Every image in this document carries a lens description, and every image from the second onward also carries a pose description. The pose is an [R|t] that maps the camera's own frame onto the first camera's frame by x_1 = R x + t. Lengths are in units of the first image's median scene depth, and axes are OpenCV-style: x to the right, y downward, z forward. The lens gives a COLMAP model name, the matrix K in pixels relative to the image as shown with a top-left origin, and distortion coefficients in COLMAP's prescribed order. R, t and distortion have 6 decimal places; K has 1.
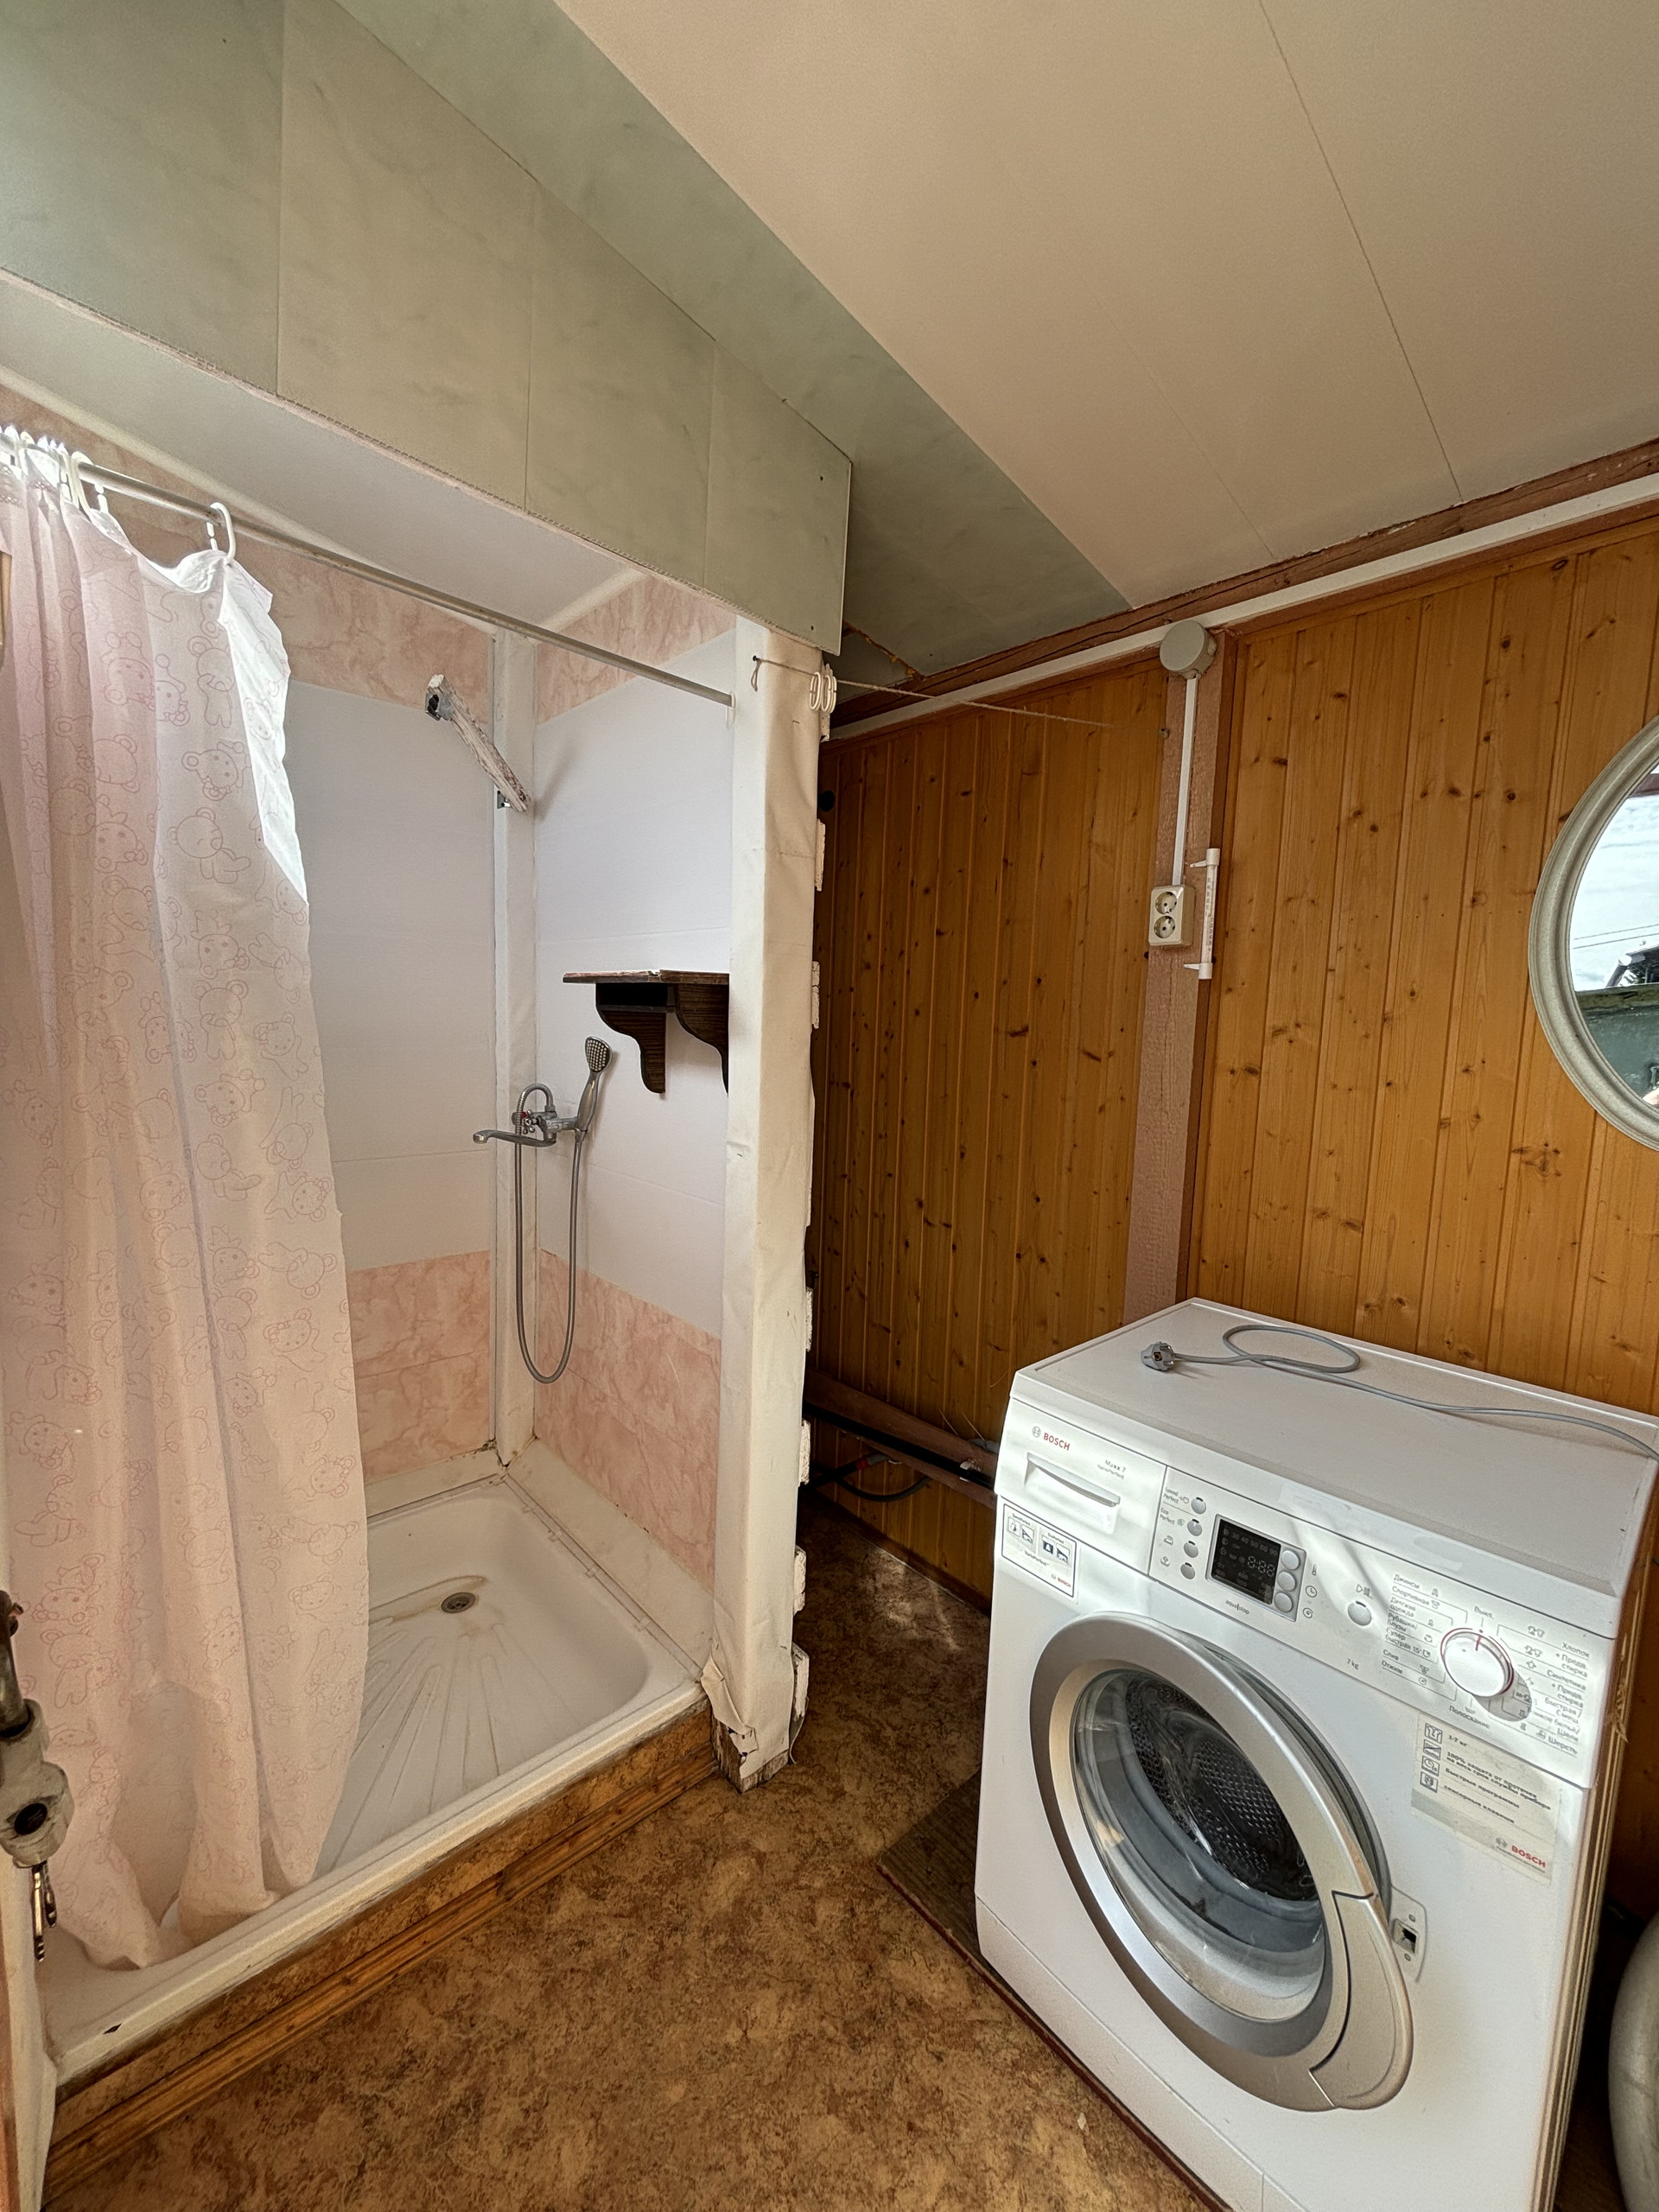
lens RADIAL K [[890.8, 0, 830.4], [0, 890.8, 1111.3], [0, 0, 1]] dist [0.001078, -0.000701]
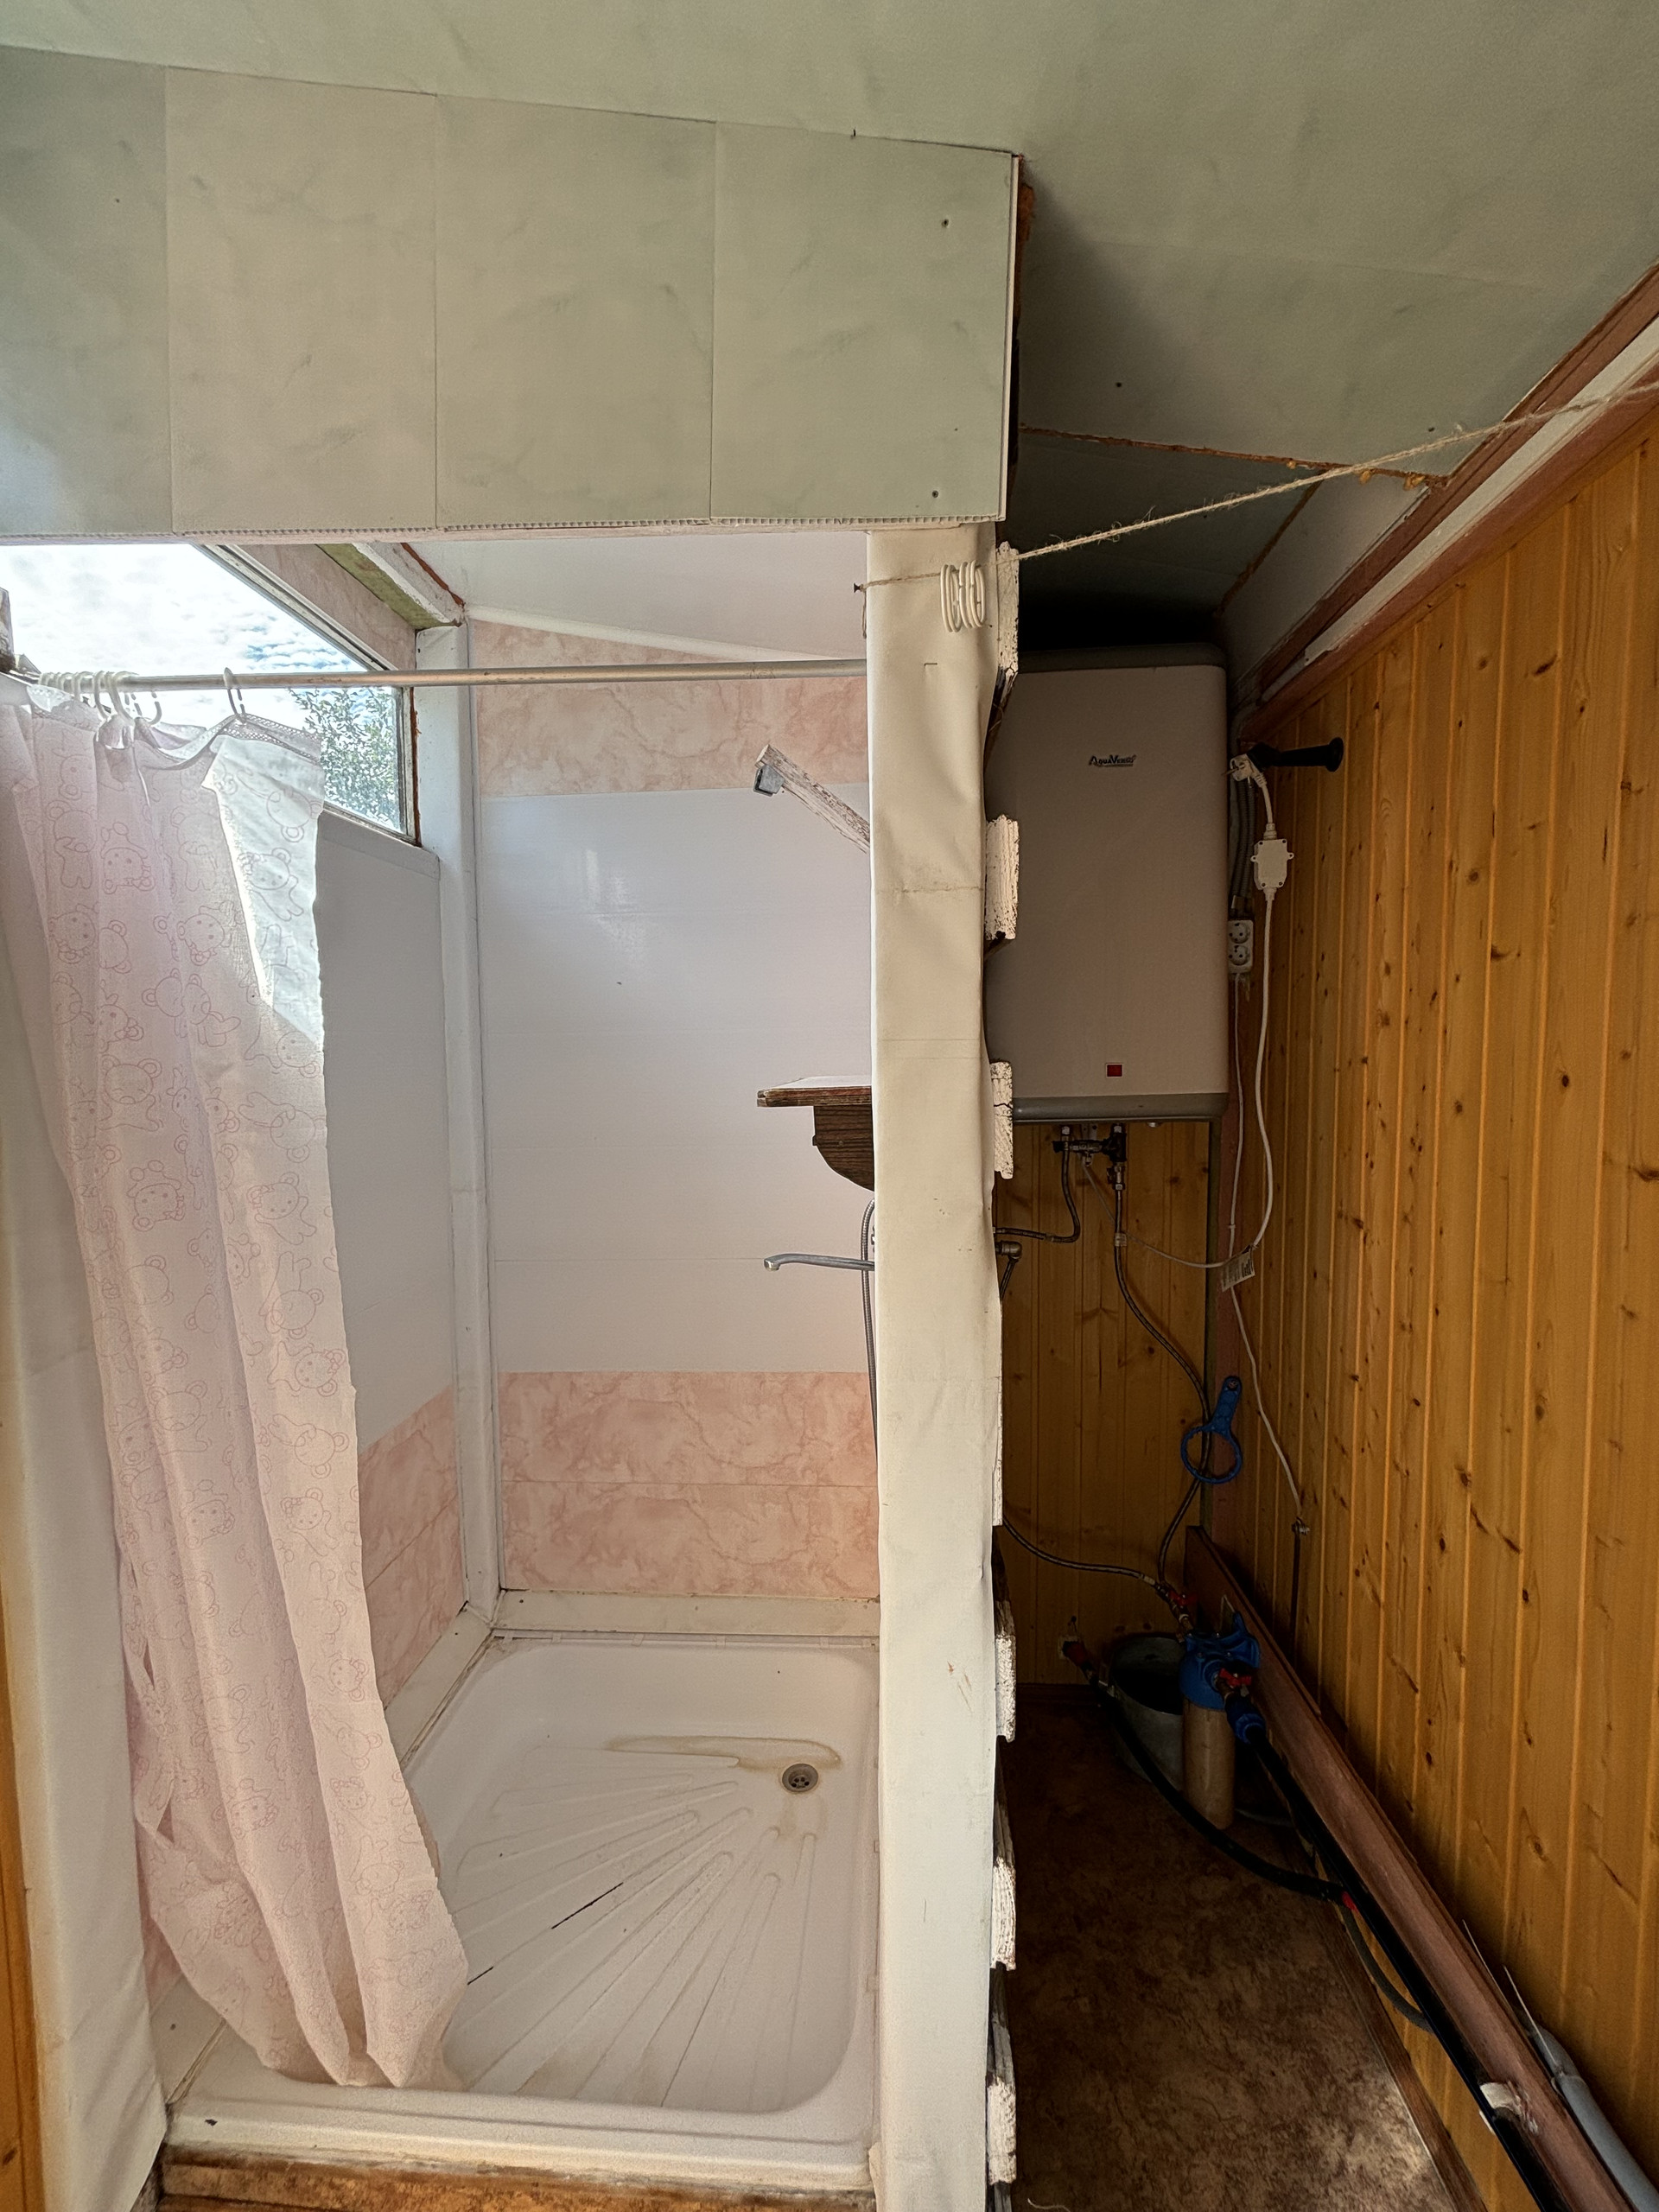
lens RADIAL K [[890.8, 0, 830.1], [0, 890.8, 1108.3], [0, 0, 1]] dist [0.001078, -0.000701]
pose [[0.687827, 0.007805, -0.725833, 0.239788], [-0.036503, 0.999049, -0.023849, -0.091287], [0.724956, 0.042899, 0.687458, 0.395627]]
